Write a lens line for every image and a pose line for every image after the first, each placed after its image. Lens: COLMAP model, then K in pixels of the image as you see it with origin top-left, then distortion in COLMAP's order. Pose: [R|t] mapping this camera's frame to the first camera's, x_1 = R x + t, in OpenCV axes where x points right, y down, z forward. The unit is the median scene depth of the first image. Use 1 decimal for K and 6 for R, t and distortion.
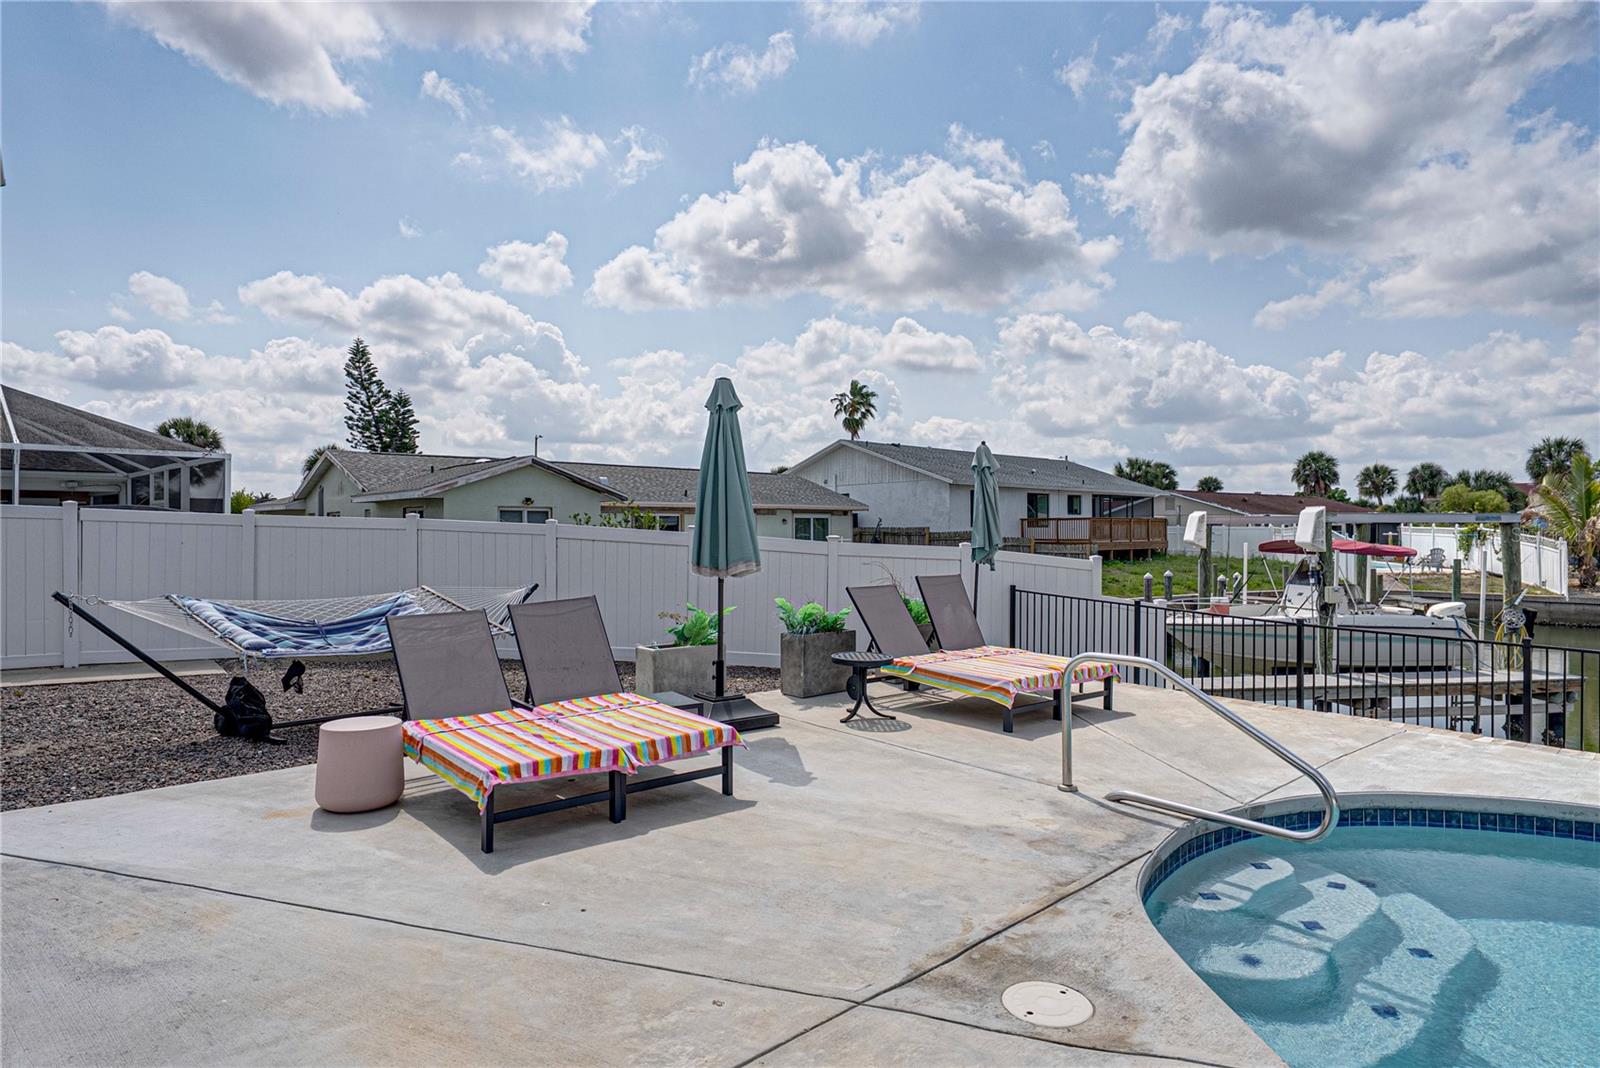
lens RADIAL K [[888.0, 0, 804.4], [0, 888.0, 527.8], [0, 0, 1]] dist [-0.000300, -0.000852]
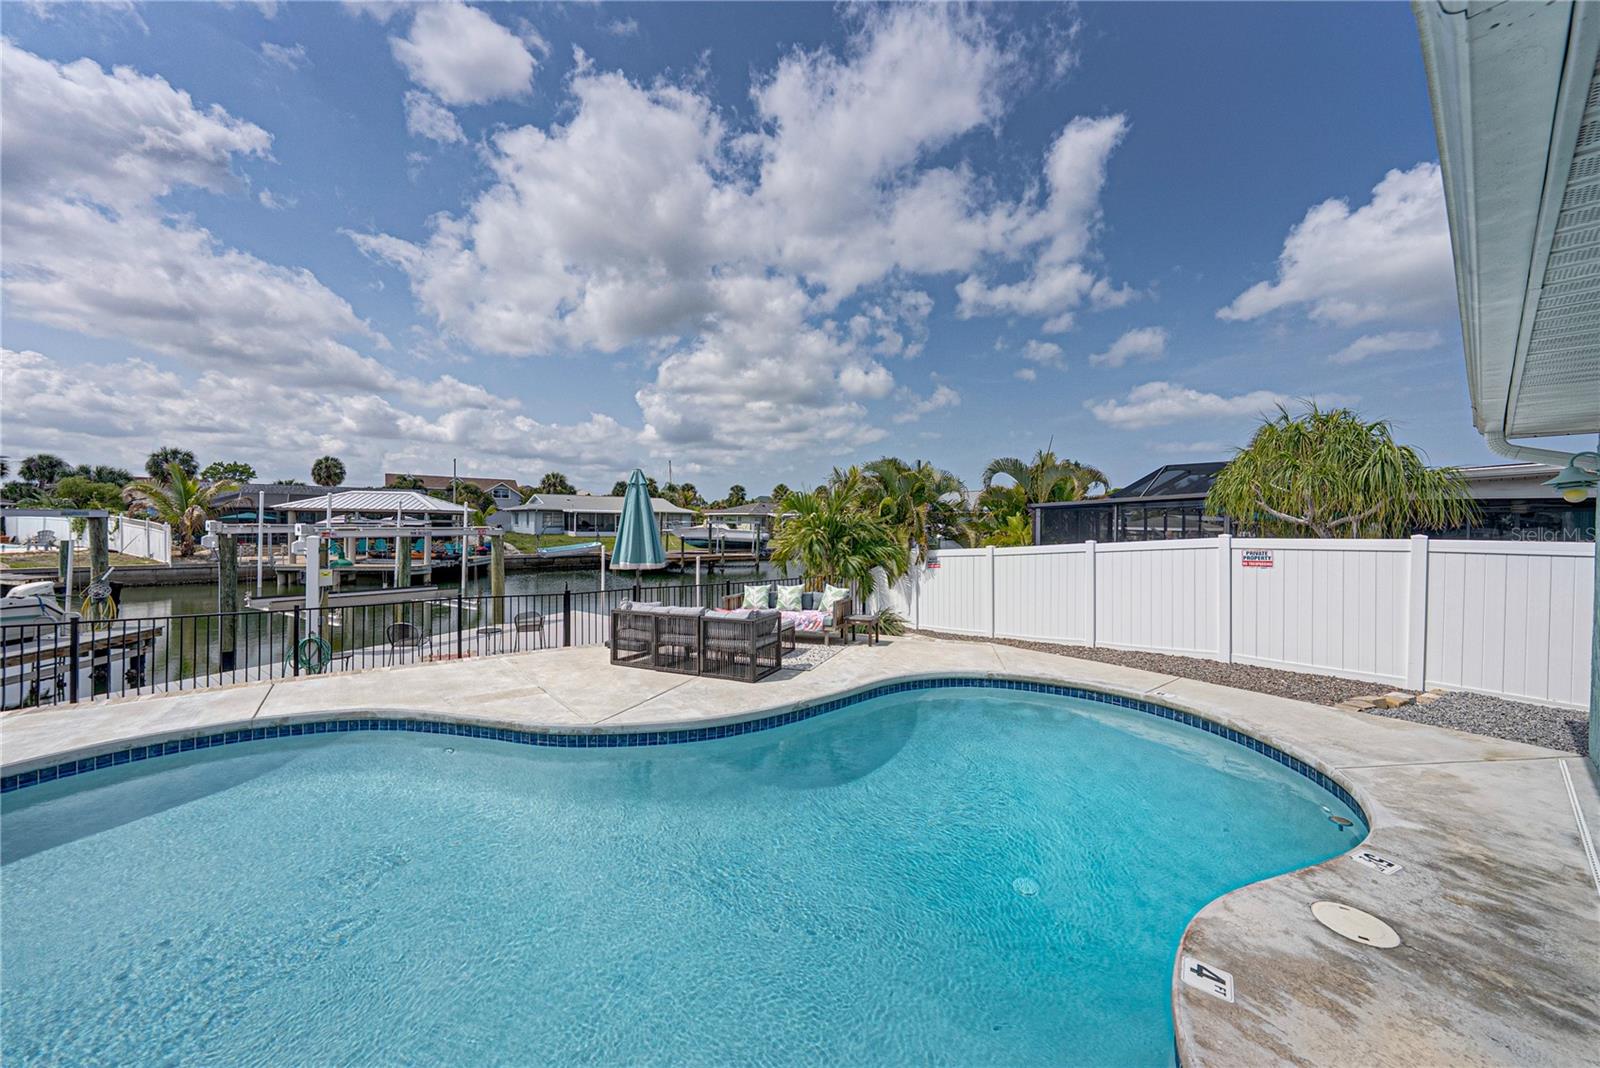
lens RADIAL K [[553.6, 0, 802.6], [0, 553.6, 510.9], [0, 0, 1]] dist [-0.008816, 0.002177]
pose [[0.020969, 0.019700, 0.999586, 0.014179], [-0.018887, 0.999635, -0.019305, -0.019474], [-0.999602, -0.018474, 0.021333, -0.045266]]
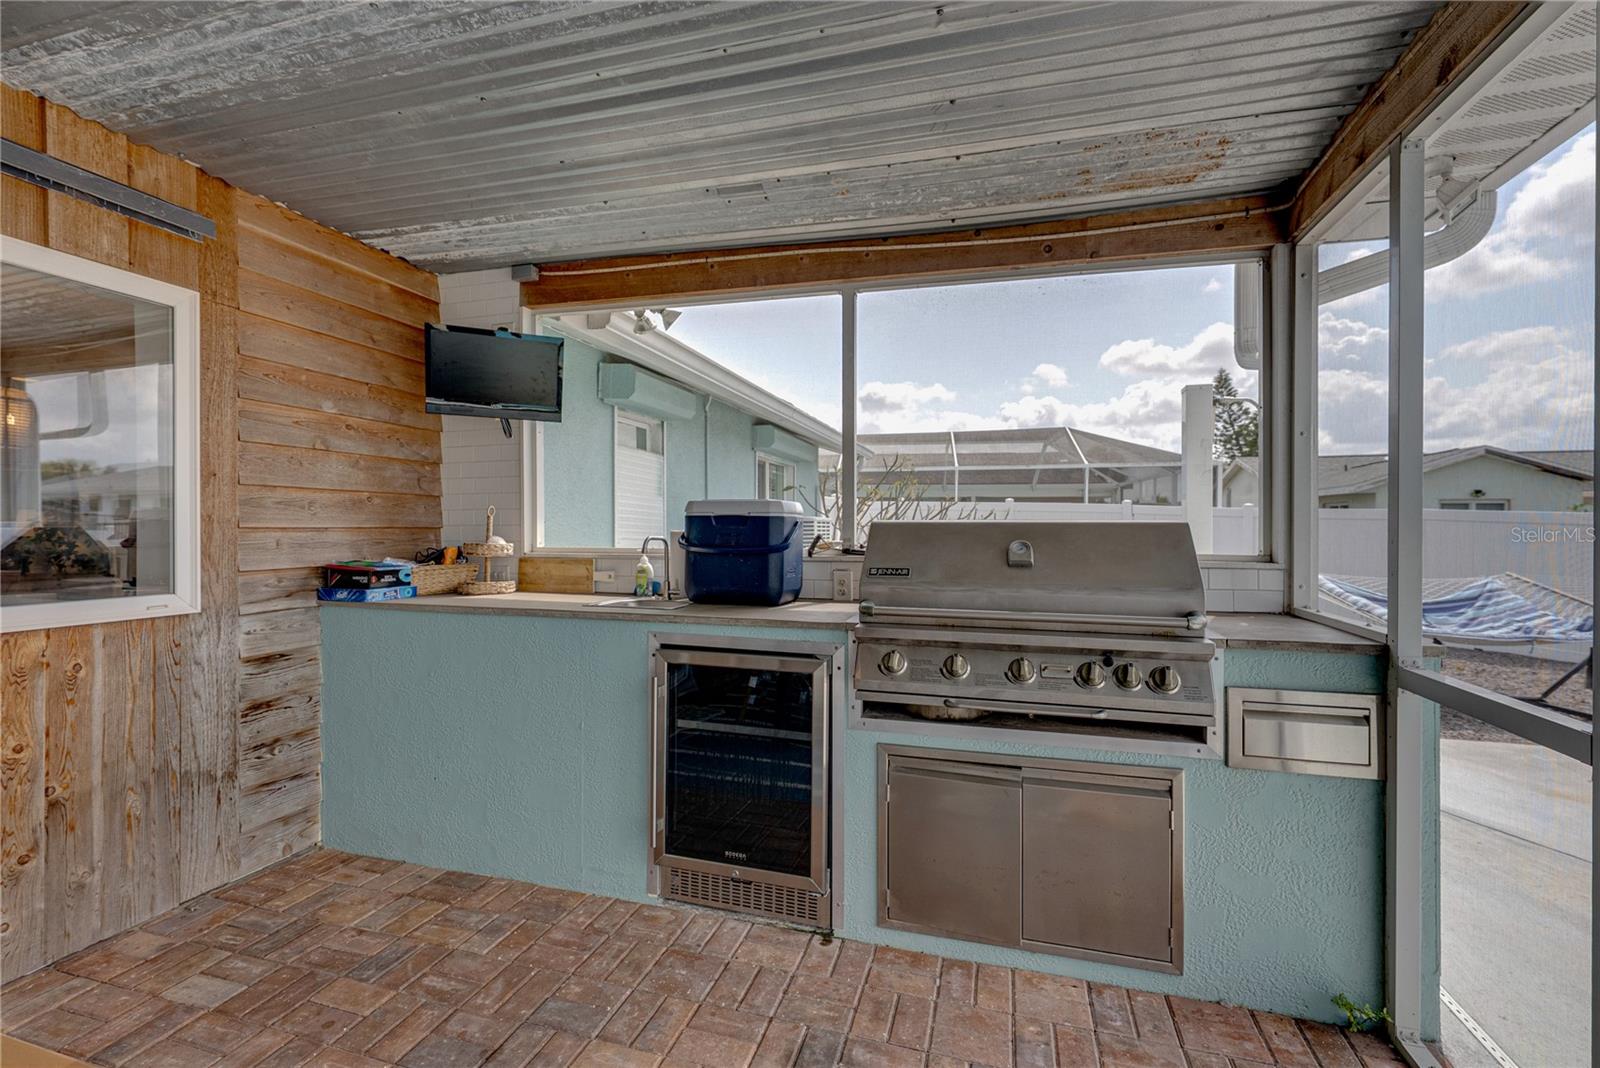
lens RADIAL K [[694.5, 0, 803.1], [0, 694.5, 531.6], [0, 0, 1]] dist [0.000096, -0.000078]
pose [[0.554141, 0.009063, -0.832374, -0.126962], [-0.000820, 0.999946, 0.010342, 0.006478], [0.832422, -0.005049, 0.554118, -0.040973]]
